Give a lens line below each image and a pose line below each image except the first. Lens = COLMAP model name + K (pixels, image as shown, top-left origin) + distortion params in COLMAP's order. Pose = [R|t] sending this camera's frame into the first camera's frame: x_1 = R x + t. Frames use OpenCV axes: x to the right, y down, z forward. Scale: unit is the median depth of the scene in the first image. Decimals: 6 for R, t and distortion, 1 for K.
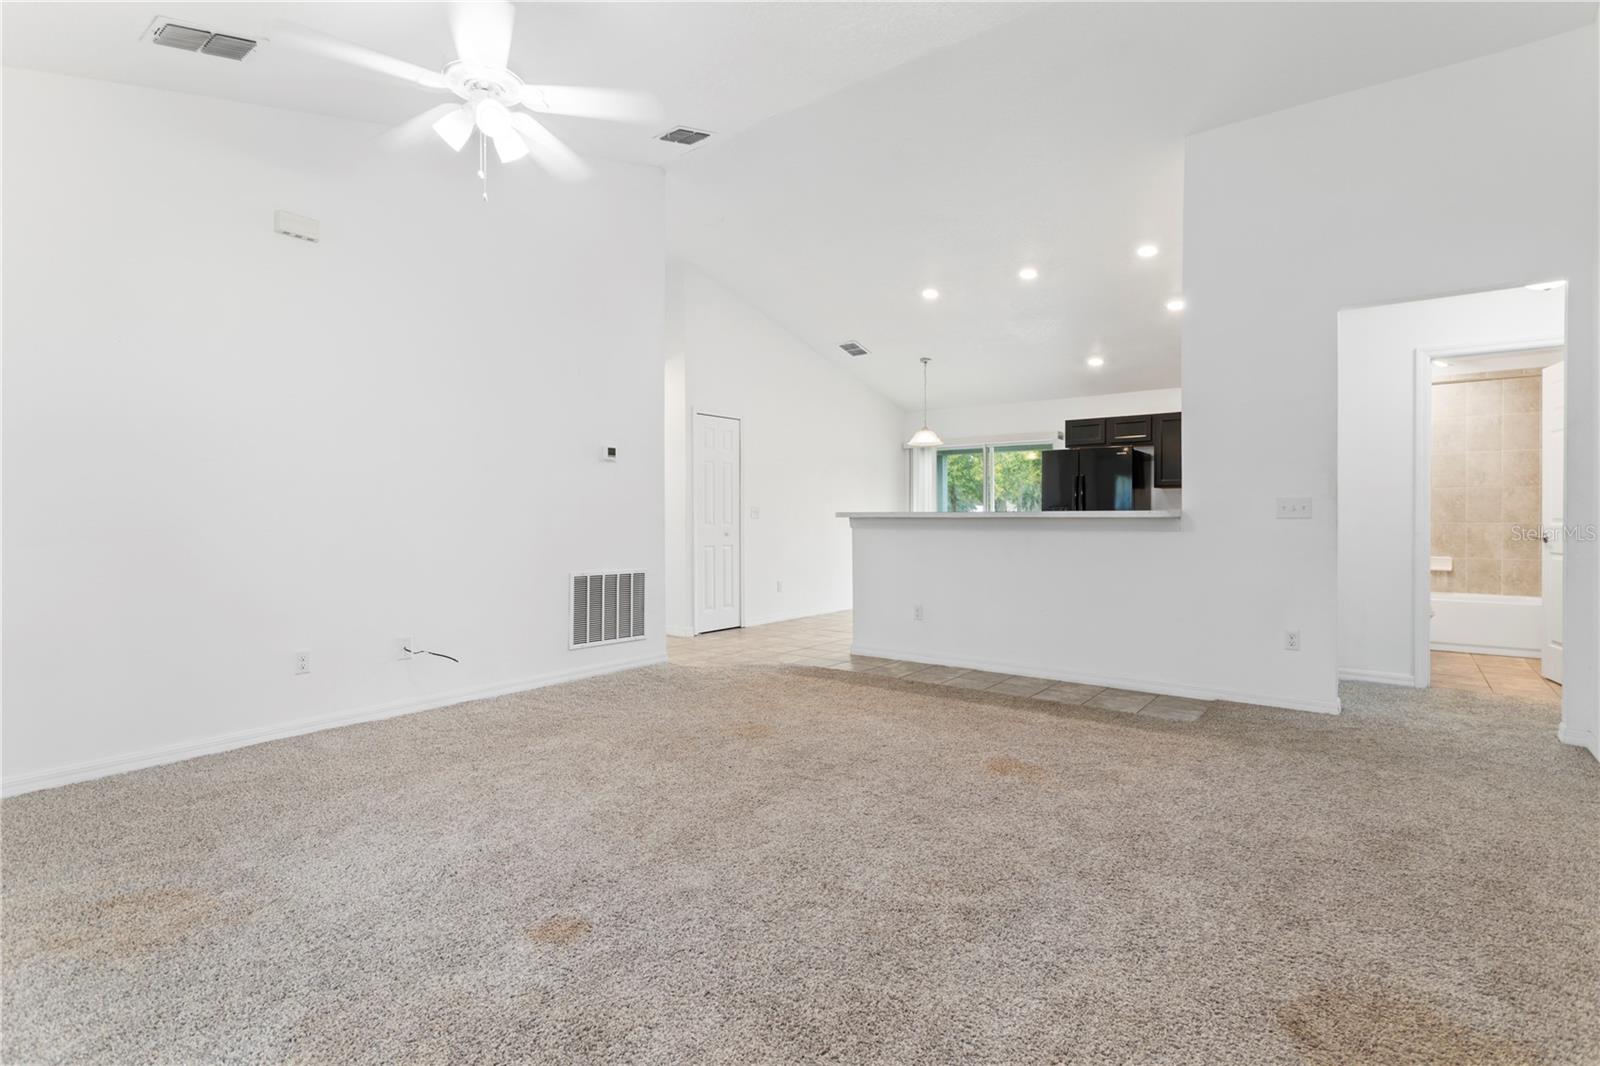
lens RADIAL K [[762.4, 0, 799.3], [0, 762.4, 517.1], [0, 0, 1]] dist [0.000377, 0.000551]
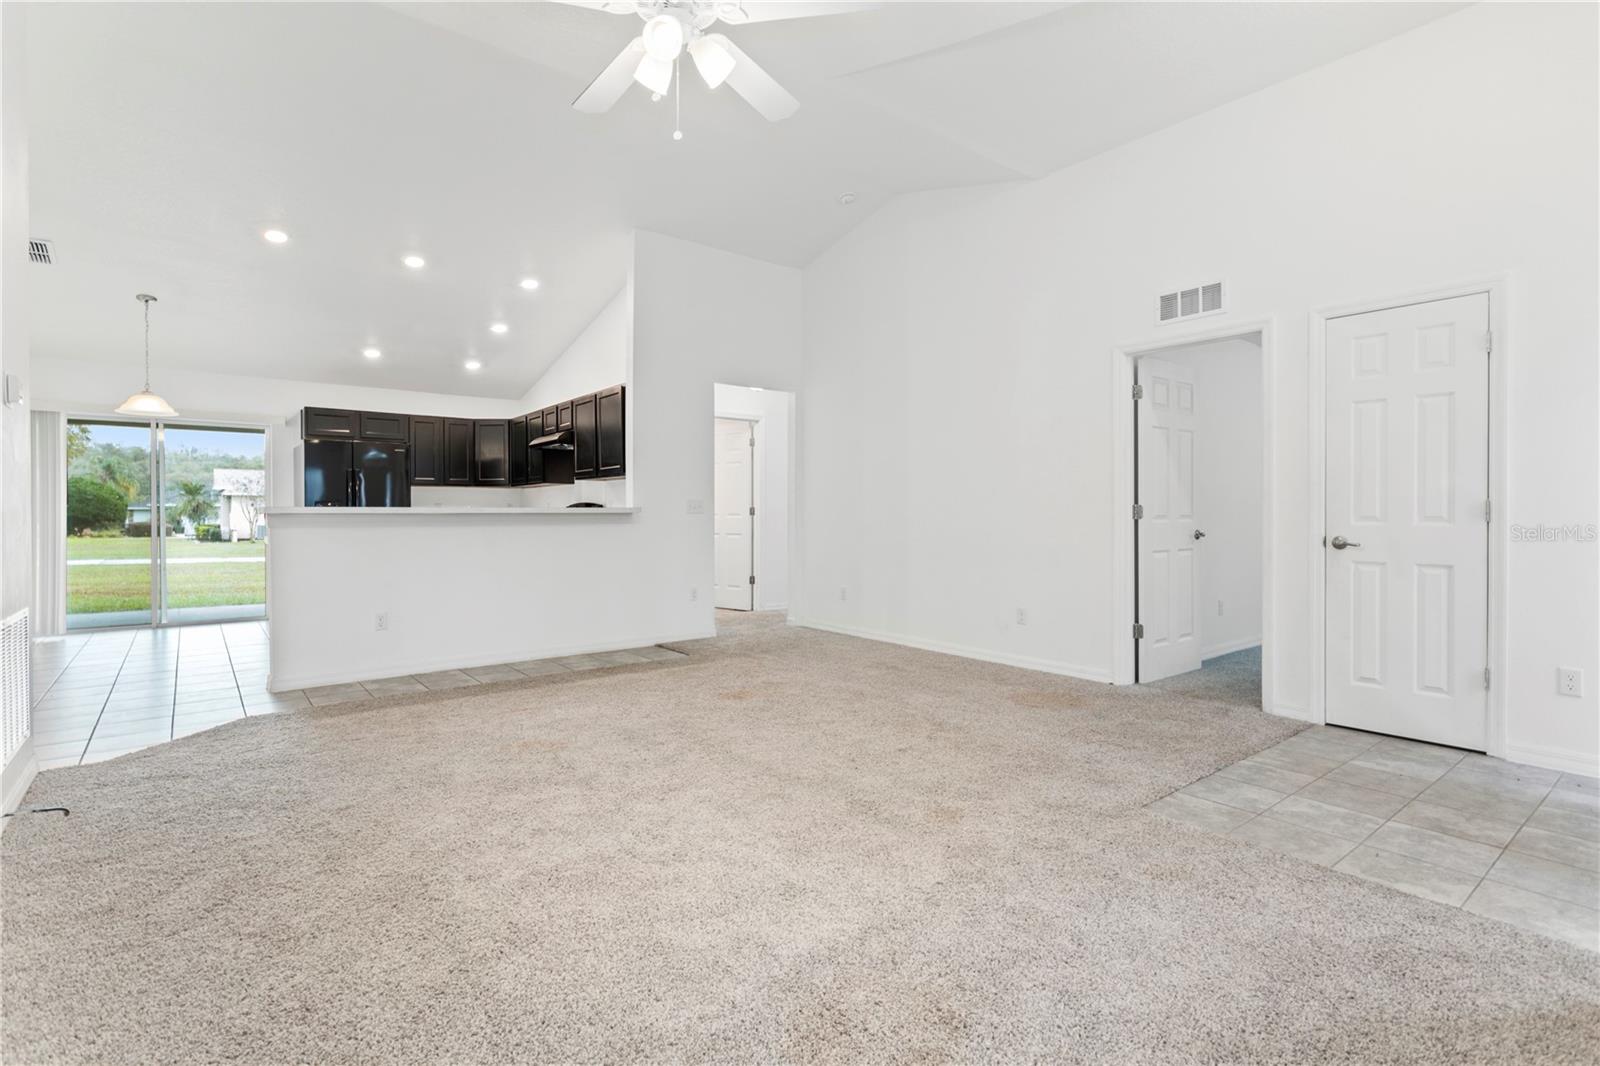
lens RADIAL K [[762.4, 0, 799.3], [0, 762.4, 517.1], [0, 0, 1]] dist [0.000377, 0.000551]
pose [[0.248179, -0.003802, 0.968707, -0.445609], [0.001353, 0.999993, 0.003578, 0.002269], [-0.968713, 0.000423, 0.248182, 0.244647]]
